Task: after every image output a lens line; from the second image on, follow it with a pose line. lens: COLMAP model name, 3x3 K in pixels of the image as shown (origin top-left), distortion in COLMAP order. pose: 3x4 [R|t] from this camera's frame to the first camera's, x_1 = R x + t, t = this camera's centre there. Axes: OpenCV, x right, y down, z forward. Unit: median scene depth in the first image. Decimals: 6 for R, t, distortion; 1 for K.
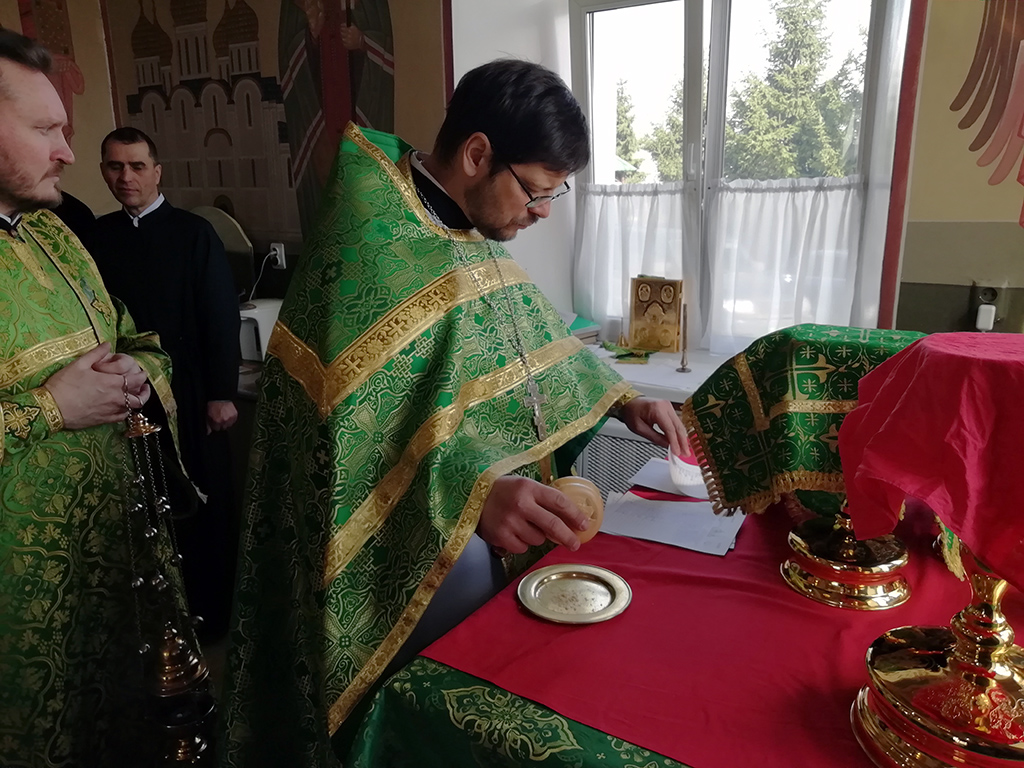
lens RADIAL K [[761.1, 0, 510.2], [0, 761.1, 374.3], [0, 0, 1]] dist [0.025051, -0.011123]
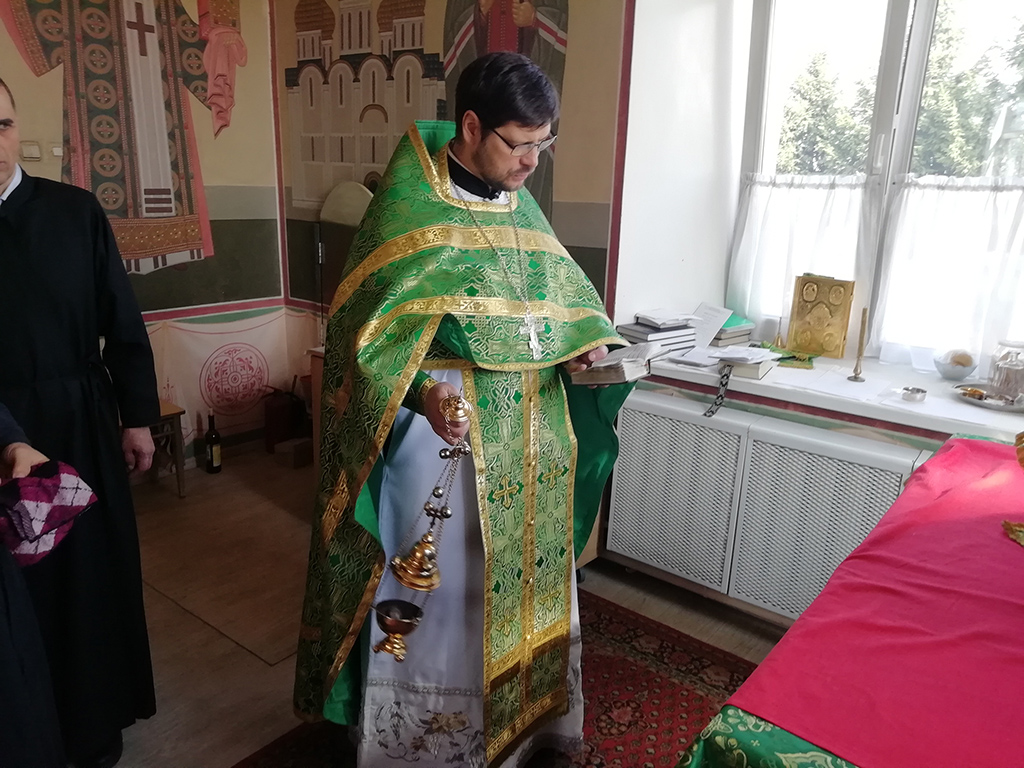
lens RADIAL K [[753.3, 0, 512.0], [0, 753.3, 384.0], [0, 0, 1]] dist [0.021994, -0.002309]
pose [[0.992159, 0.067717, -0.105046, -0.079551], [-0.063843, 0.997165, 0.039819, -0.007506], [0.107445, -0.032800, 0.993670, 0.024437]]
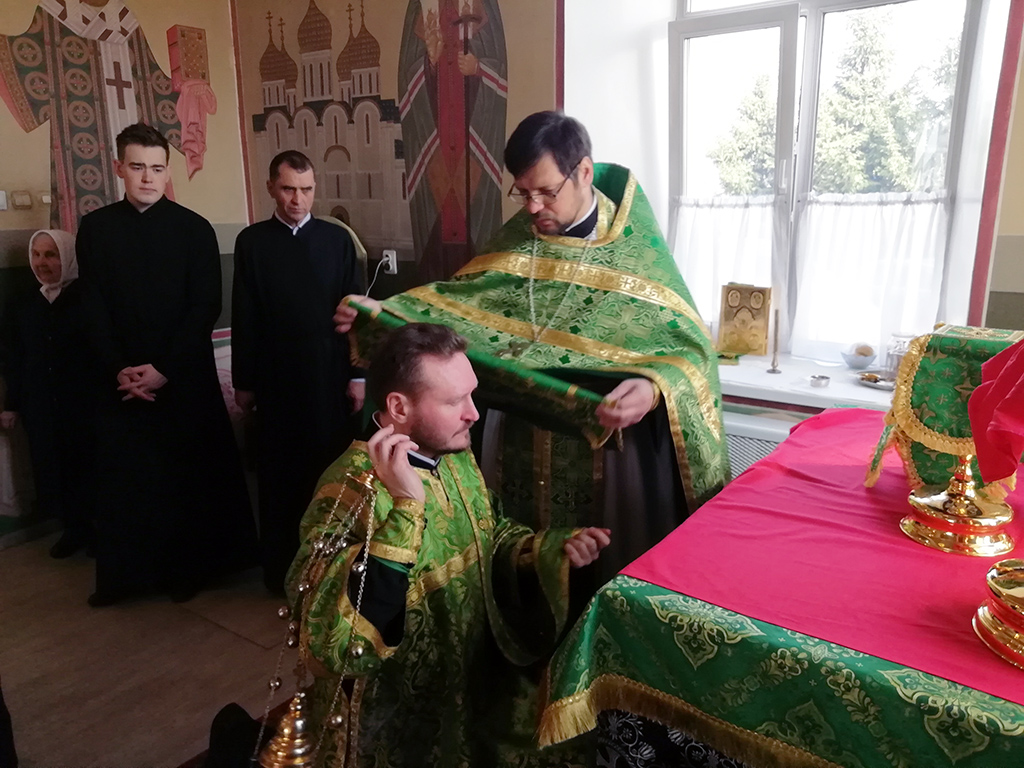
lens RADIAL K [[762.5, 0, 515.5], [0, 762.5, 372.7], [0, 0, 1]] dist [0.019678, -0.005463]
pose [[0.997916, 0.016948, -0.062262, -0.057094], [-0.017603, 0.999795, -0.009988, 0.011299], [0.062080, 0.011063, 0.998010, -0.078180]]
